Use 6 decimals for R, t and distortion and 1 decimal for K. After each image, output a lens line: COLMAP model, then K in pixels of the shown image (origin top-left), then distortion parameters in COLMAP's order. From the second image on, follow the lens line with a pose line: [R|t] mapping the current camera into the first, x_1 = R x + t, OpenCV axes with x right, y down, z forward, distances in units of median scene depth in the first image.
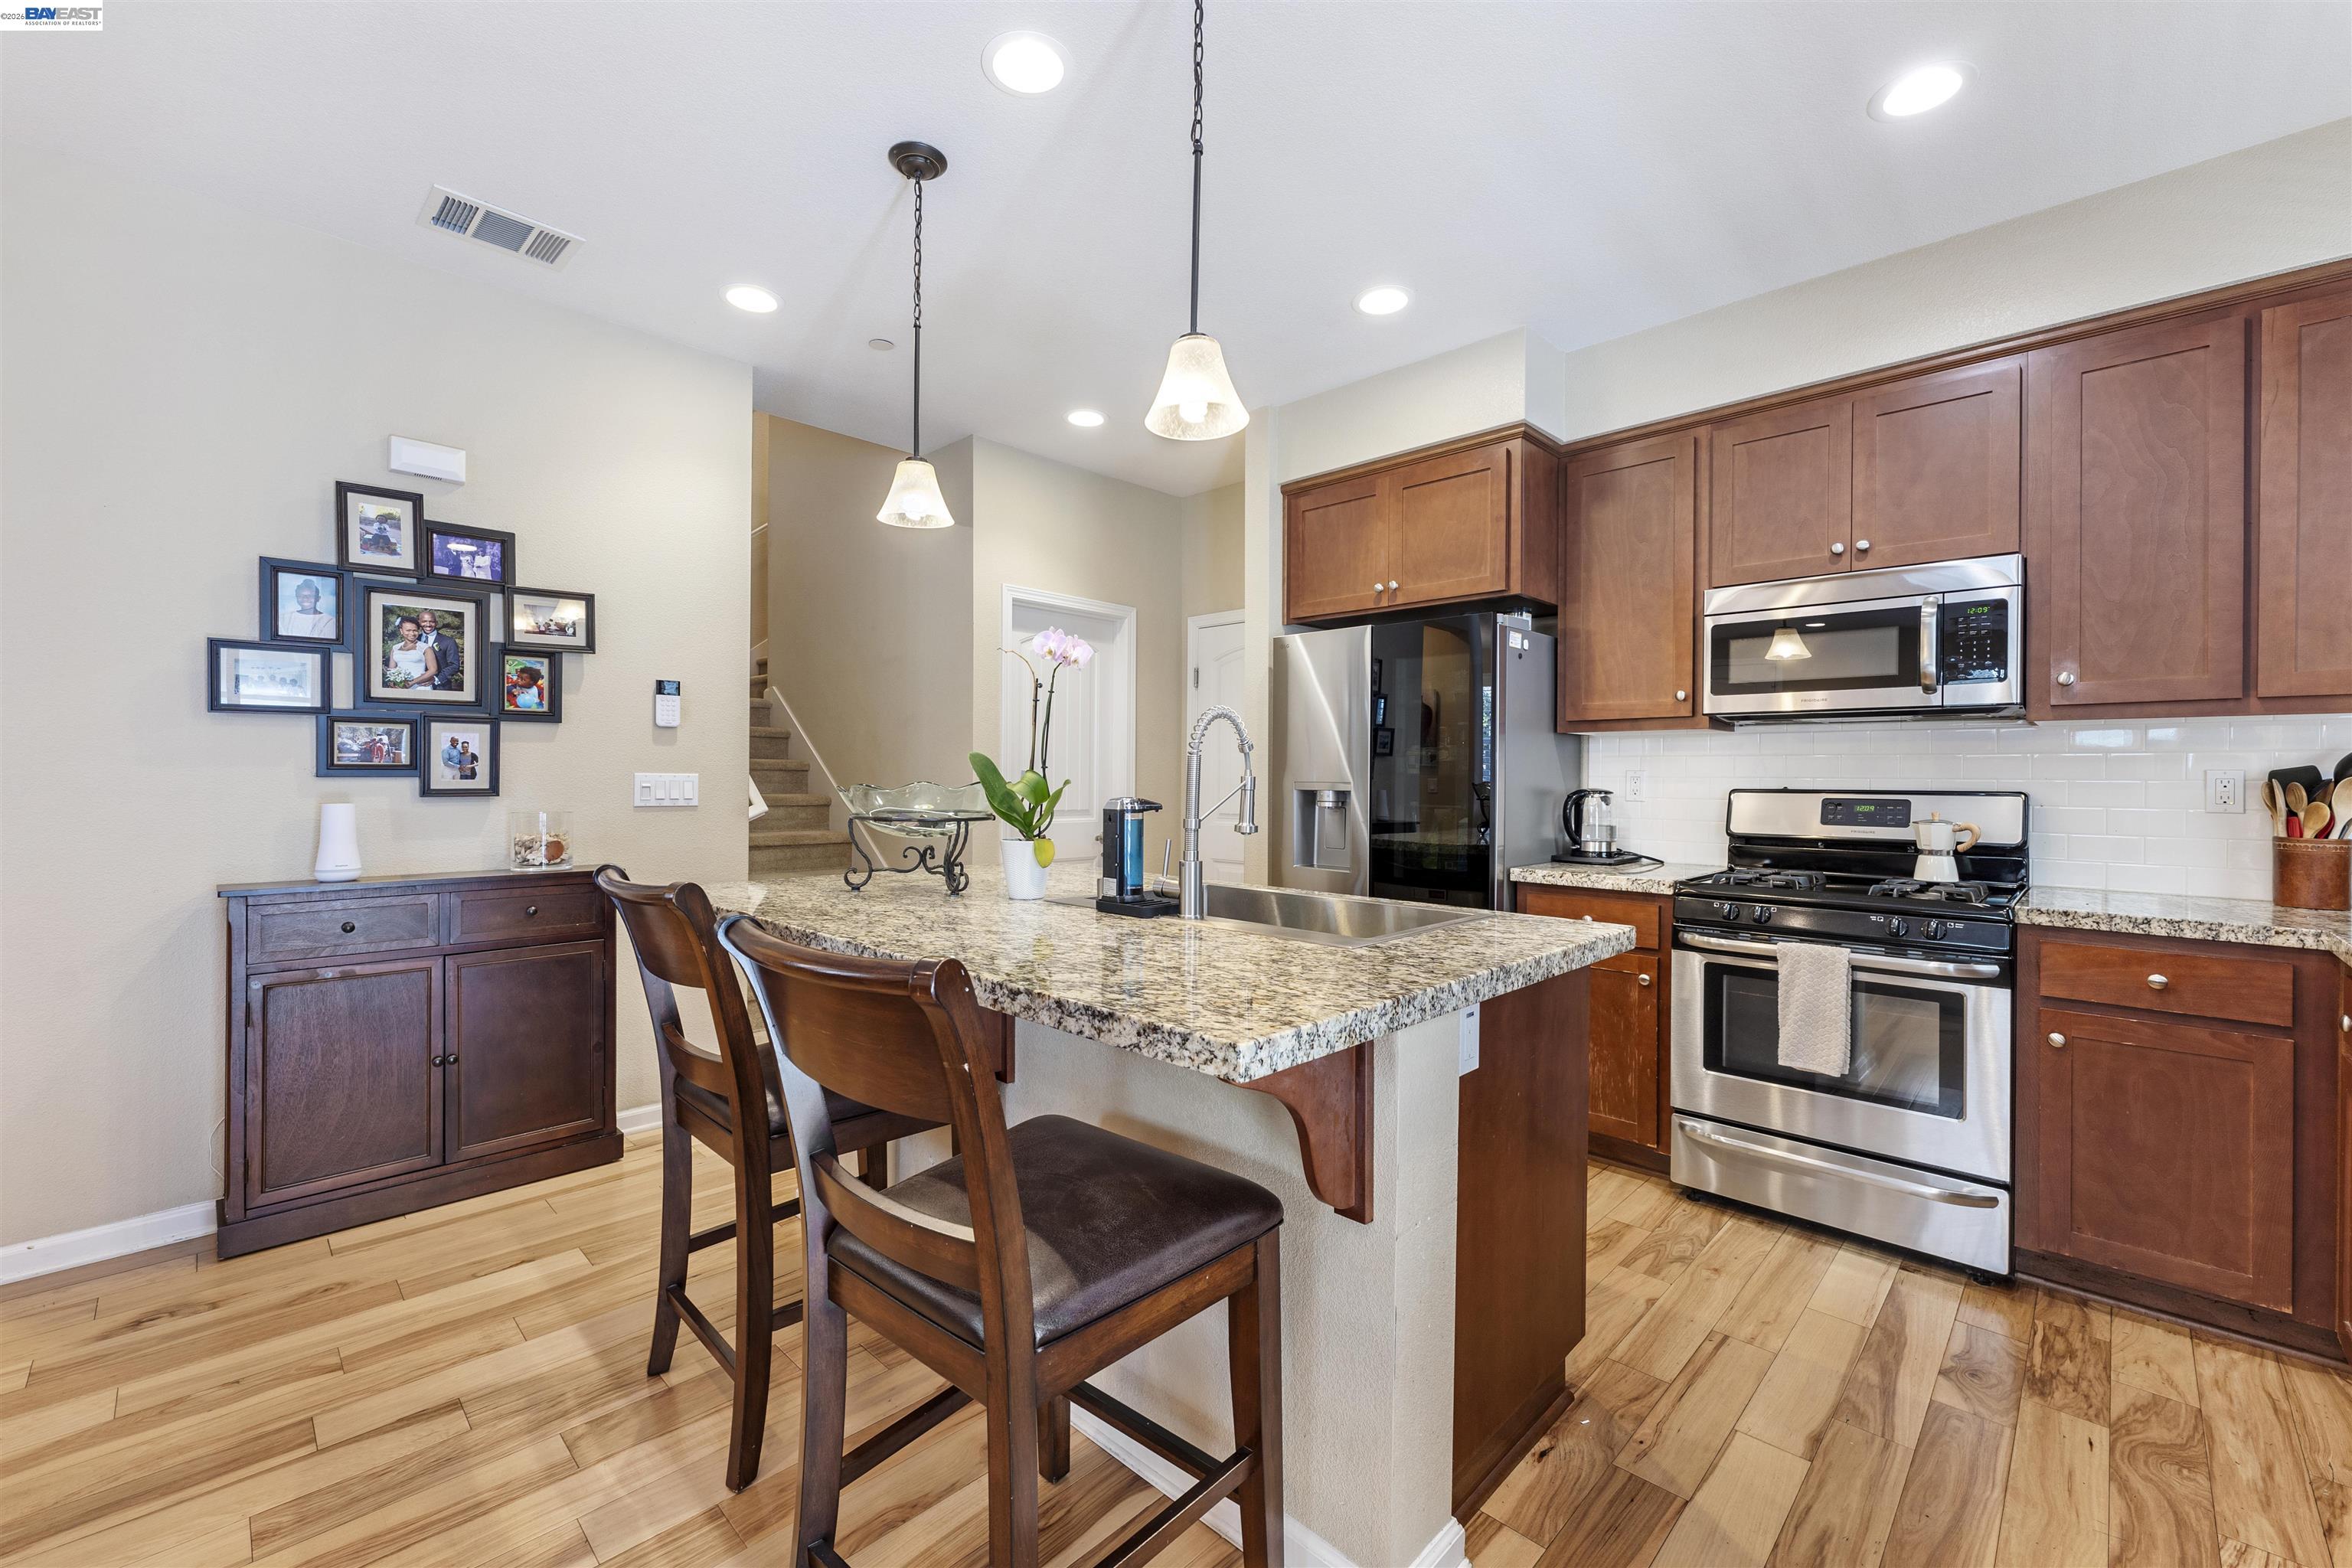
lens RADIAL K [[966.3, 0, 1164.2], [0, 966.3, 780.8], [0, 0, 1]] dist [-0.000457, 0.000144]
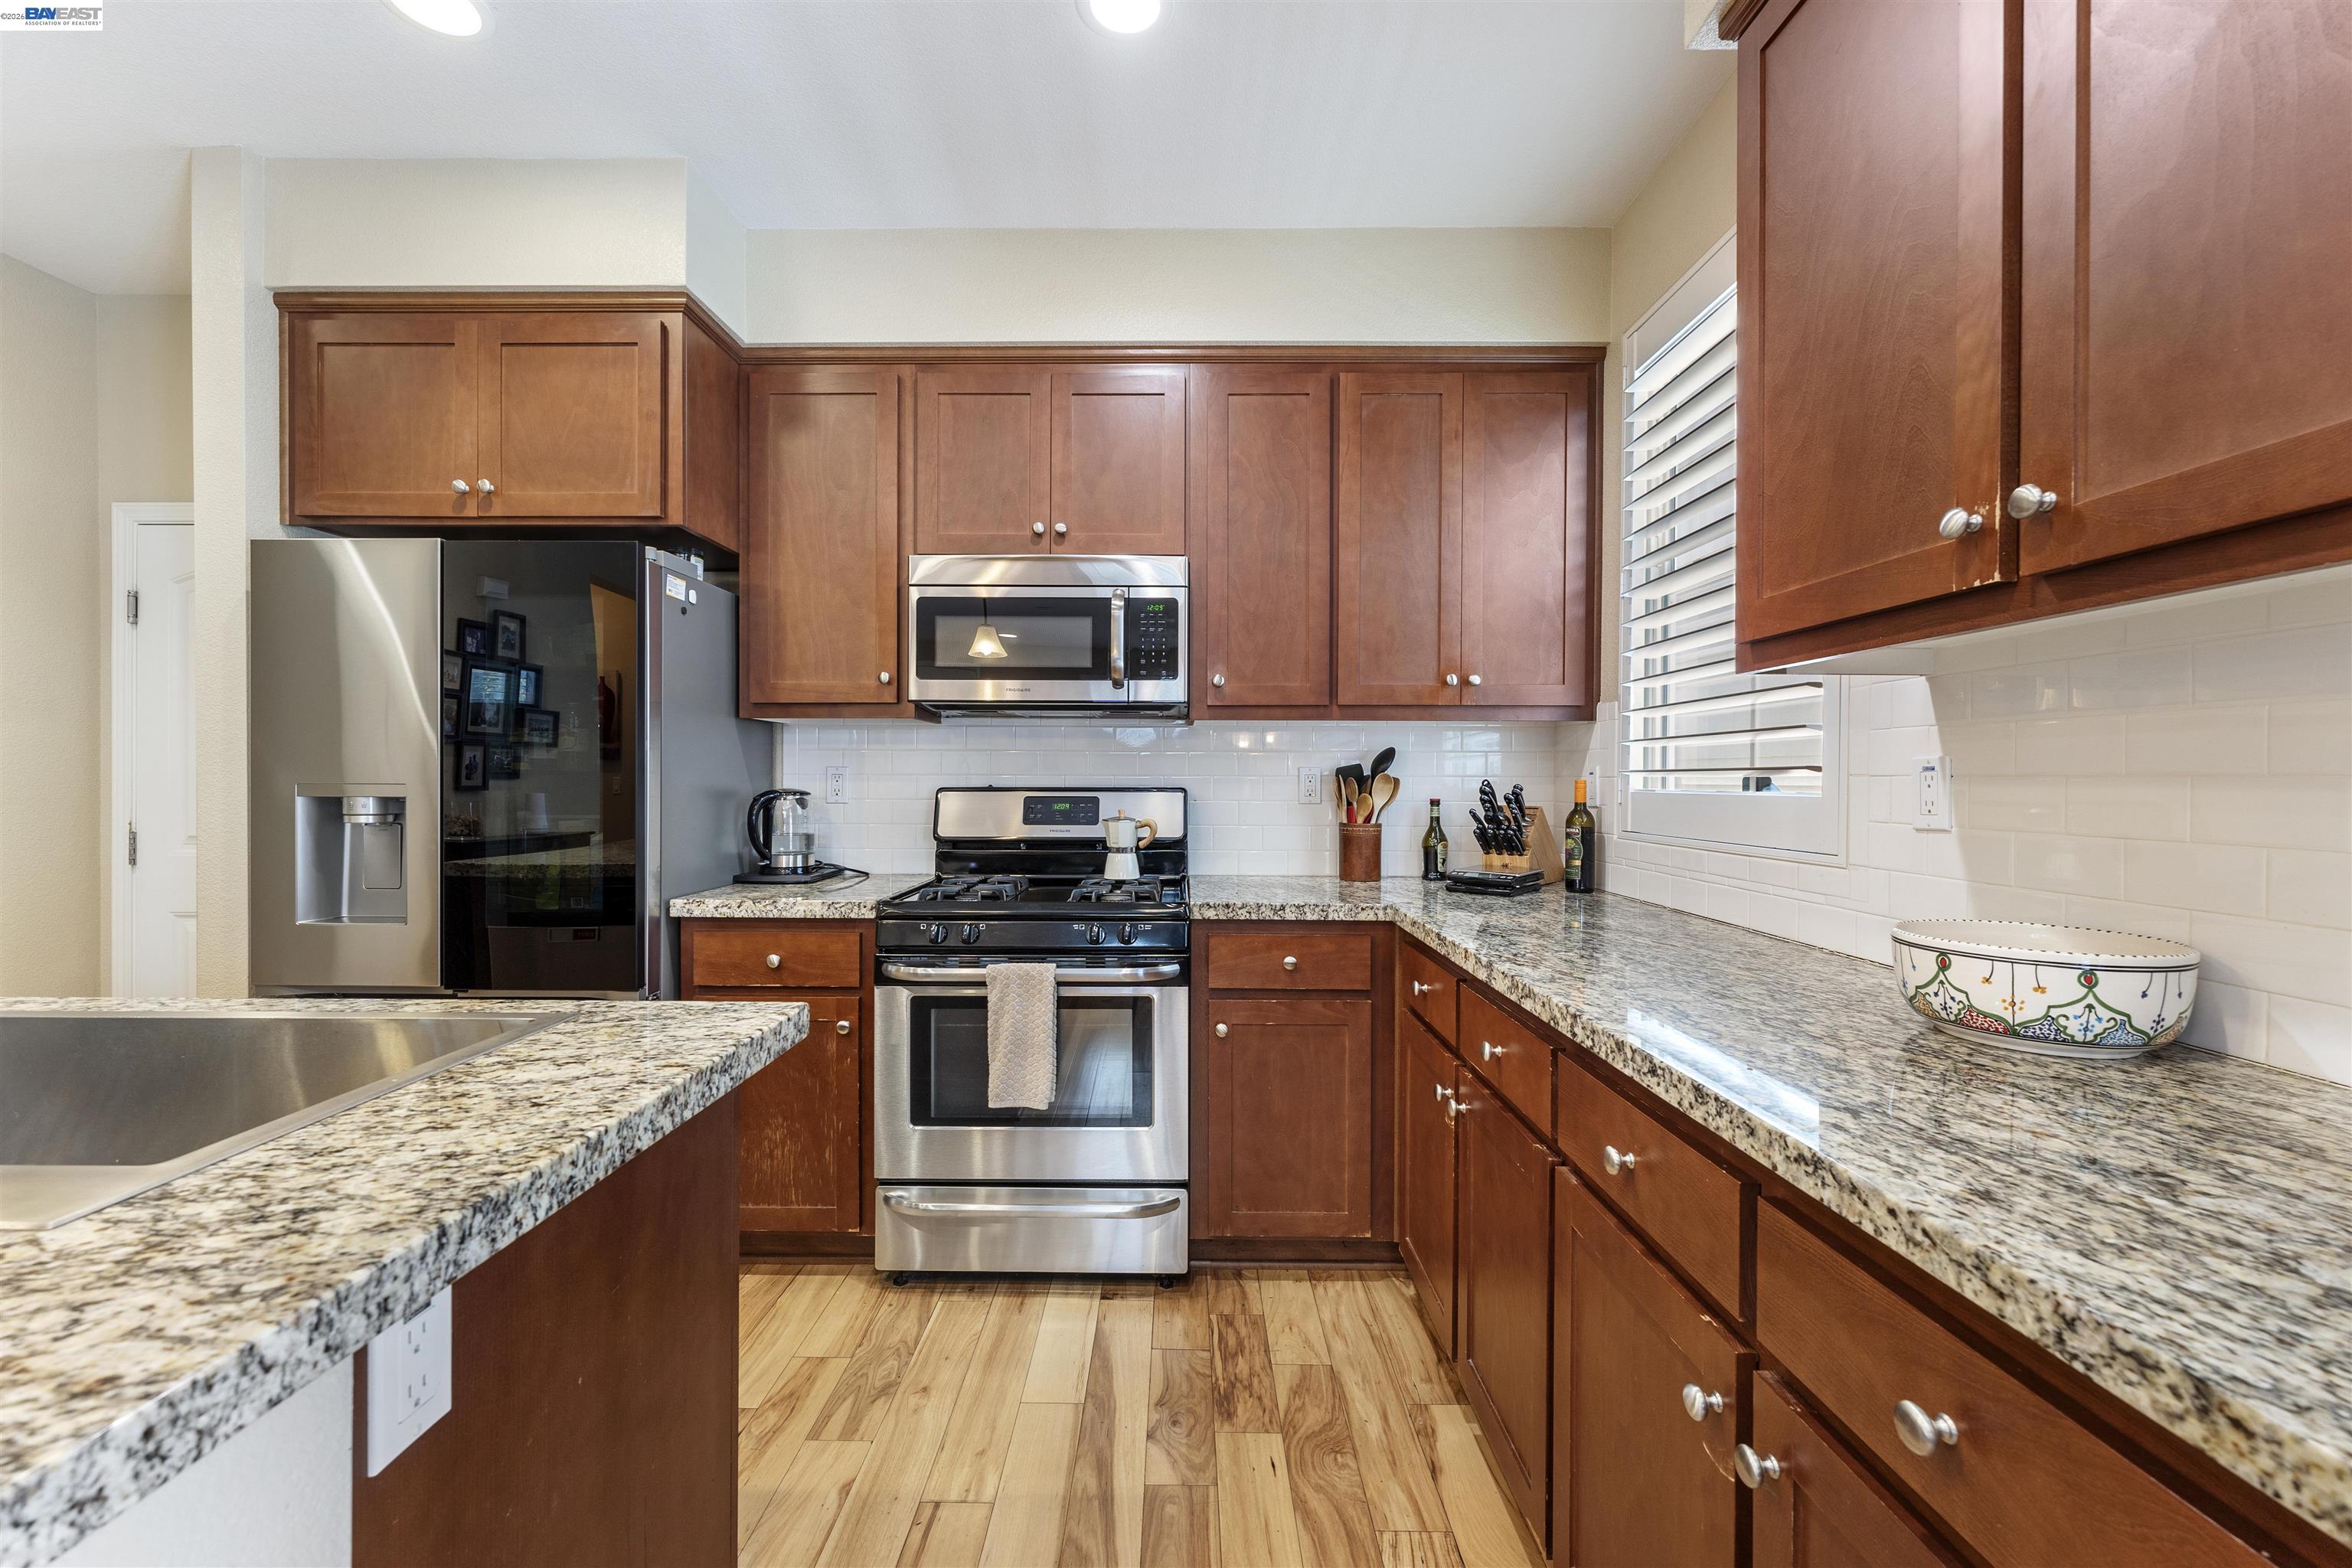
lens RADIAL K [[966.3, 0, 1168.4], [0, 966.3, 780.2], [0, 0, 1]] dist [-0.000457, 0.000144]
pose [[0.721425, -0.005136, 0.692474, 0.148632], [0.004860, 0.999985, 0.002354, 0.000535], [-0.692476, 0.001668, 0.721439, 0.253863]]
